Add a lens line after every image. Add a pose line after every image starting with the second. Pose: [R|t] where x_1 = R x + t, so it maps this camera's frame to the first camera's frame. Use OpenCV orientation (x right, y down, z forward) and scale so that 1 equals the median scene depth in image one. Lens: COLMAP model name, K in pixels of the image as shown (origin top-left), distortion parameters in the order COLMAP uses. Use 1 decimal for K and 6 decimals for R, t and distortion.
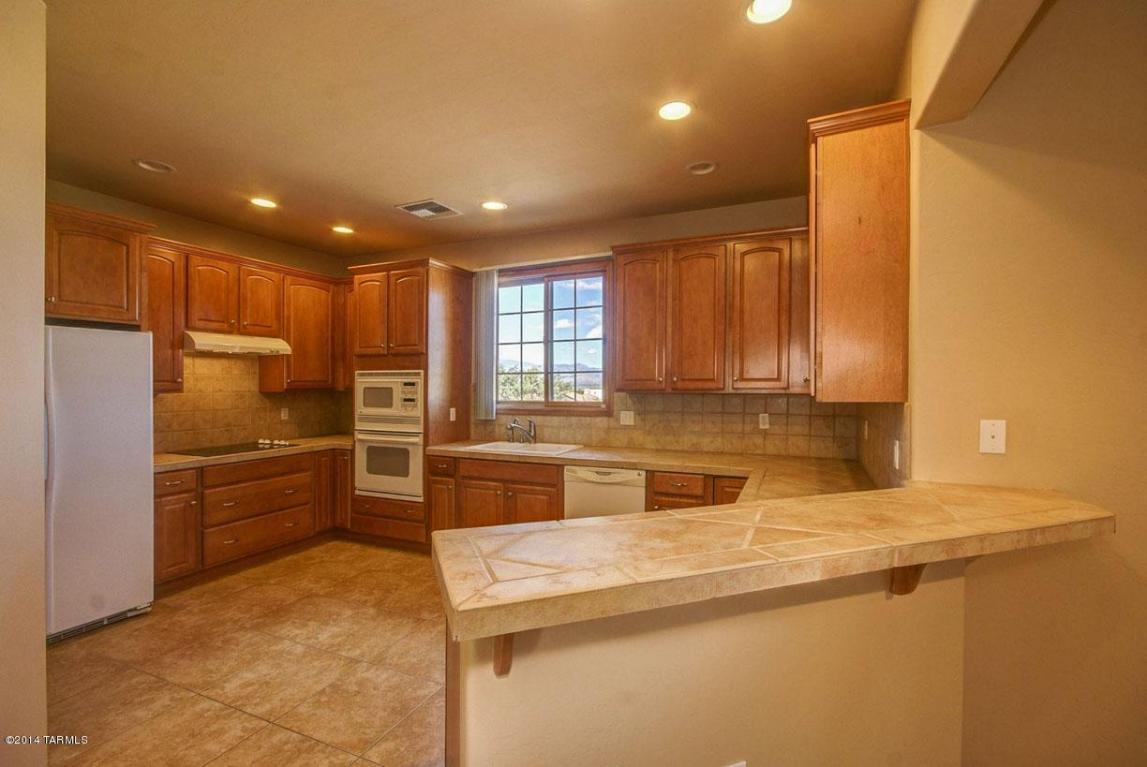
lens RADIAL K [[515.6, 0, 575.7], [0, 515.6, 378.9], [0, 0, 1]] dist [-0.025442, 0.022537]
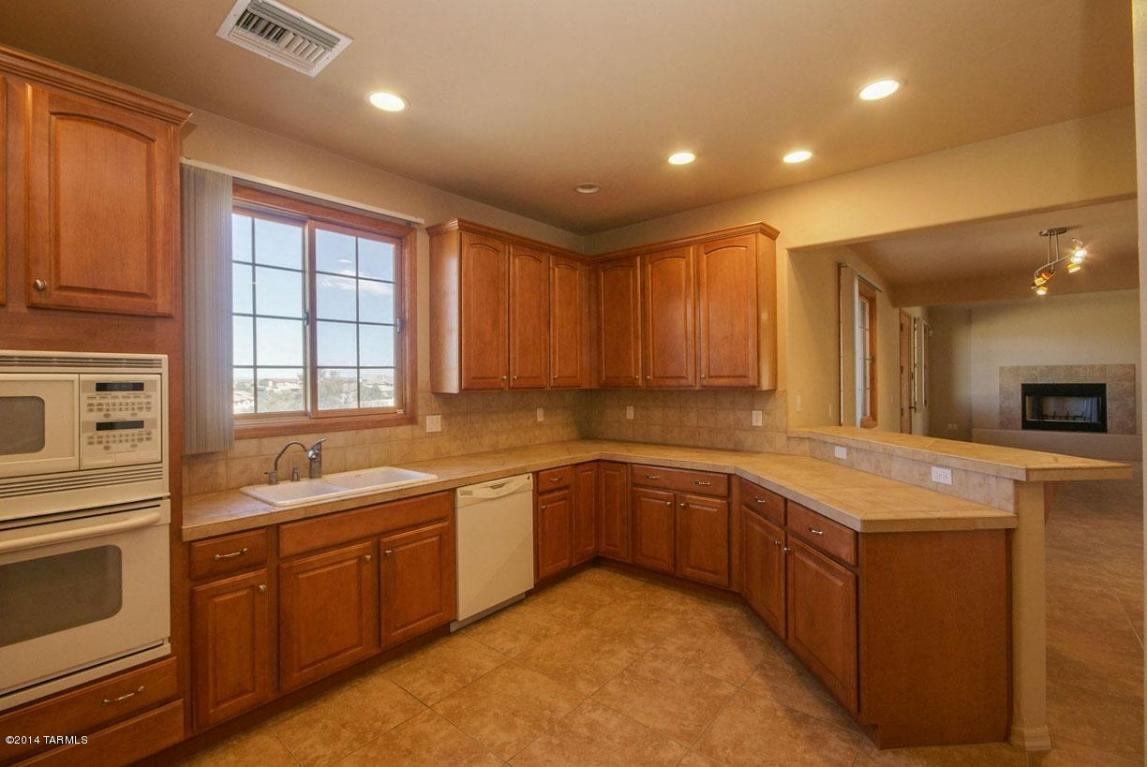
lens RADIAL K [[503.8, 0, 571.1], [0, 503.8, 379.1], [0, 0, 1]] dist [0.000496, 0.000813]
pose [[0.292156, 0.001483, 0.956370, -0.607500], [-0.001948, 0.999998, -0.000956, 0.003533], [-0.956369, -0.001584, 0.292158, 0.536266]]
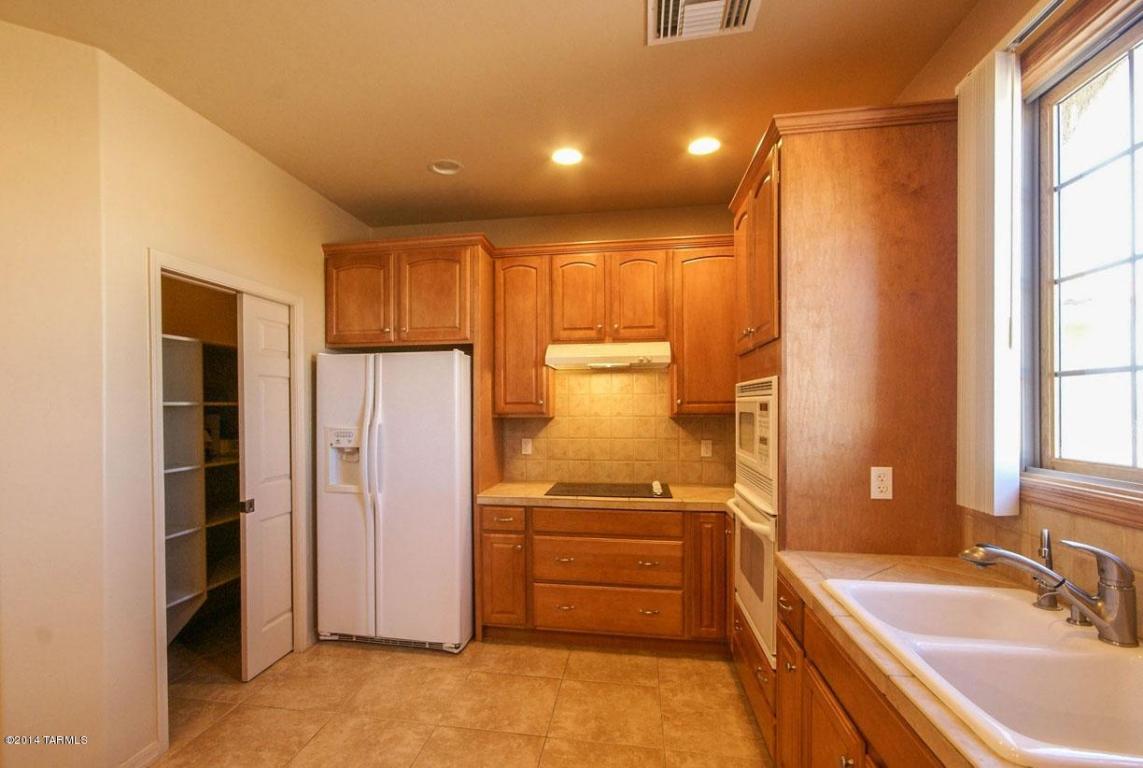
lens RADIAL K [[542.9, 0, 548.3], [0, 542.9, 411.4], [0, 0, 1]] dist [-0.000640, 0.000244]
pose [[0.240999, 0.010760, -0.970466, 0.111630], [0.014056, 0.999795, 0.014576, 0.004259], [0.970424, -0.017154, 0.240798, 0.690776]]
